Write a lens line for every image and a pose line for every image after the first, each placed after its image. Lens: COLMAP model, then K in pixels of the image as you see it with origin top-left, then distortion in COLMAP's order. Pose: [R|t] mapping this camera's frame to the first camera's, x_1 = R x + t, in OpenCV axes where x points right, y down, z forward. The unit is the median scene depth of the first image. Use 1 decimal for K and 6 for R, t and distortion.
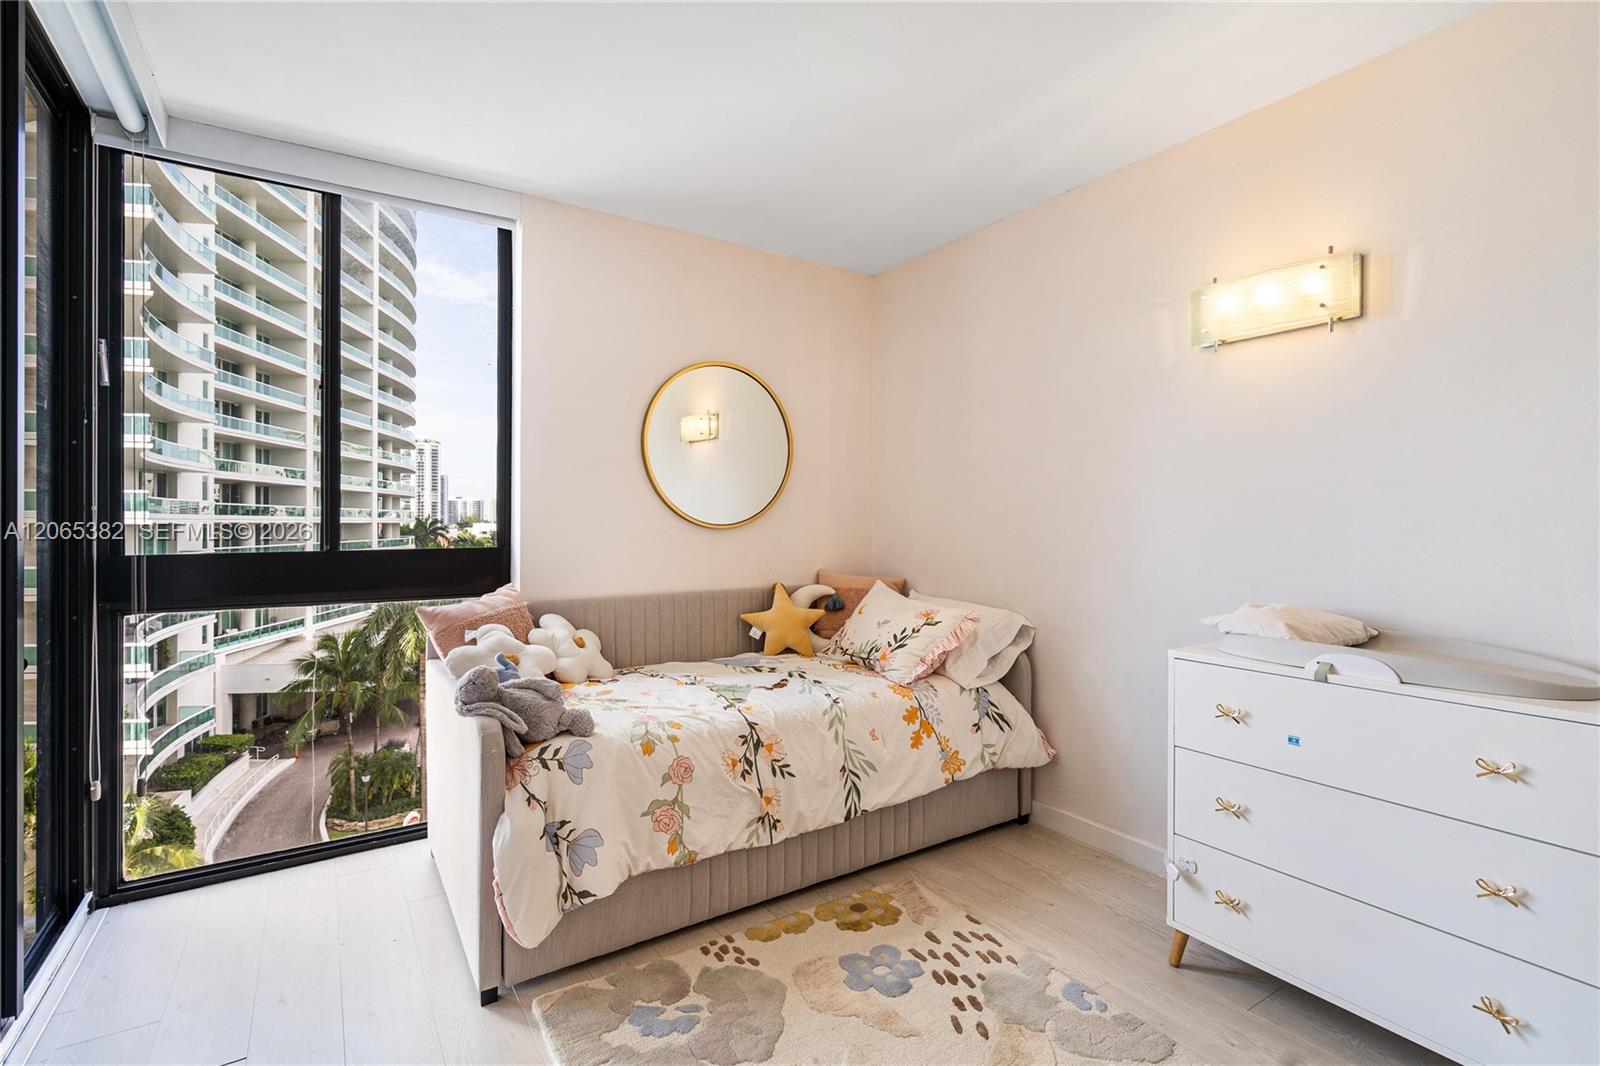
lens RADIAL K [[741.3, 0, 807.4], [0, 741.3, 531.4], [0, 0, 1]] dist [-0.005704, 0.003925]
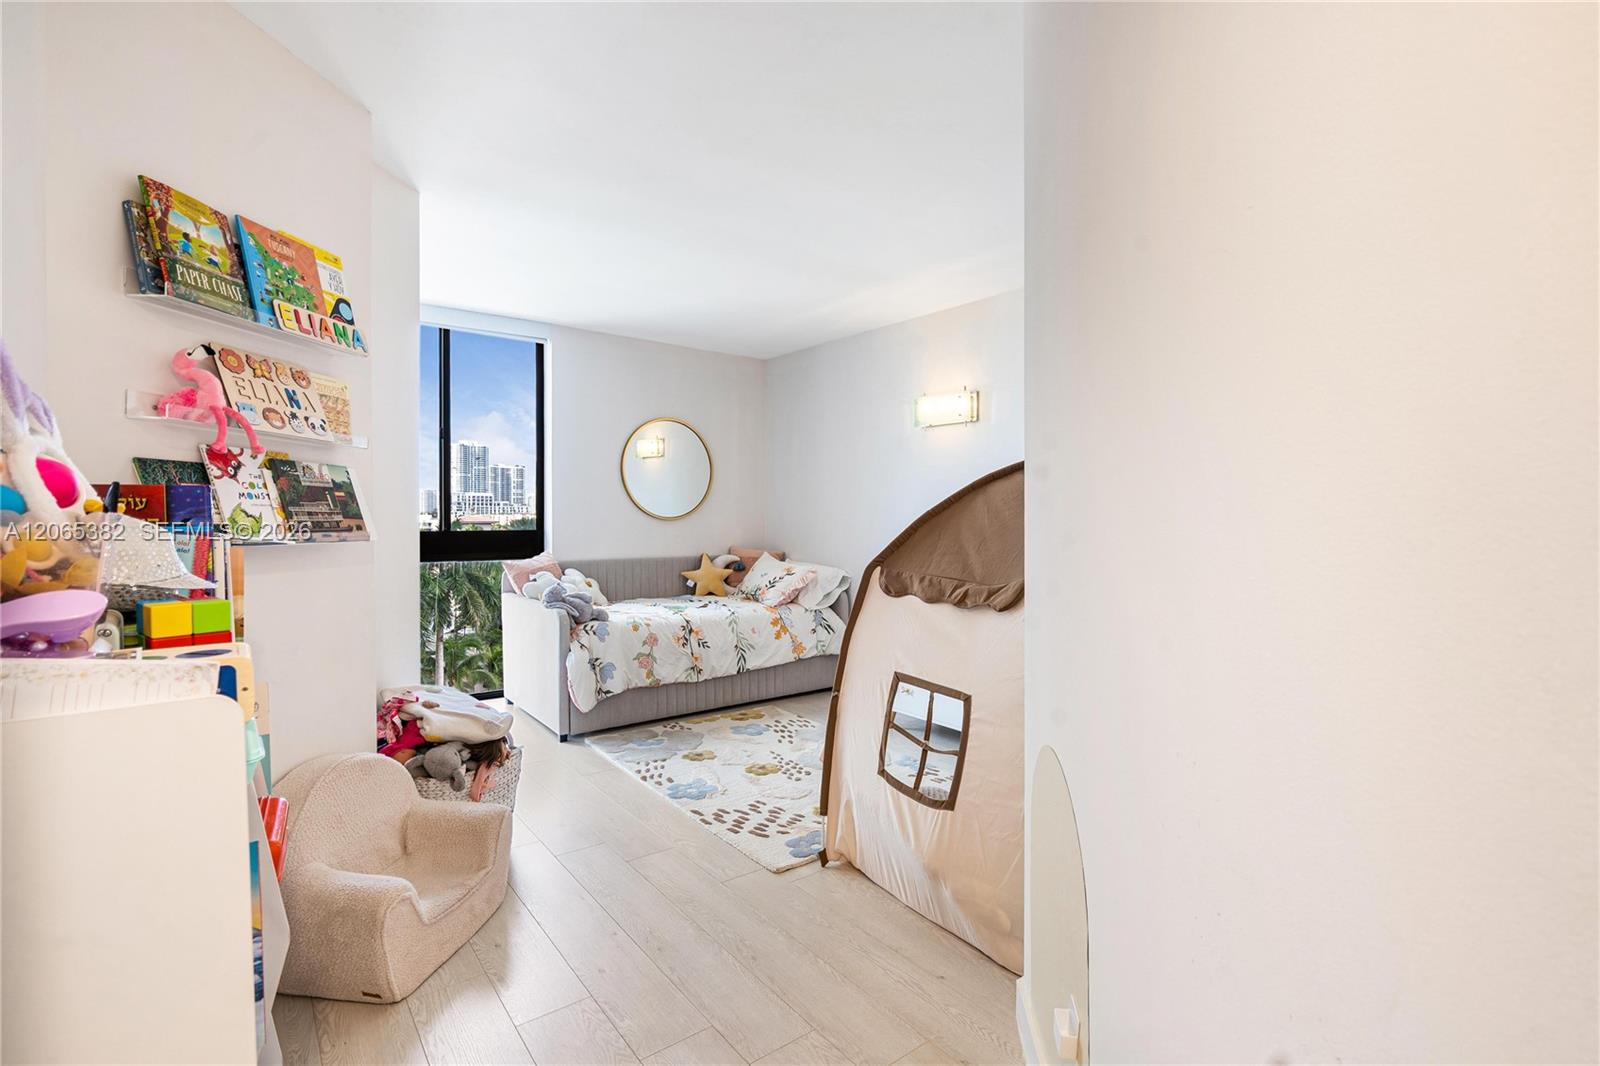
lens RADIAL K [[741.3, 0, 815.5], [0, 741.3, 575.7], [0, 0, 1]] dist [-0.005704, 0.003925]
pose [[0.995983, -0.000949, 0.089537, 0.081964], [-0.005081, 0.997734, 0.067092, 0.009899], [-0.089398, -0.067278, 0.993721, -0.918608]]
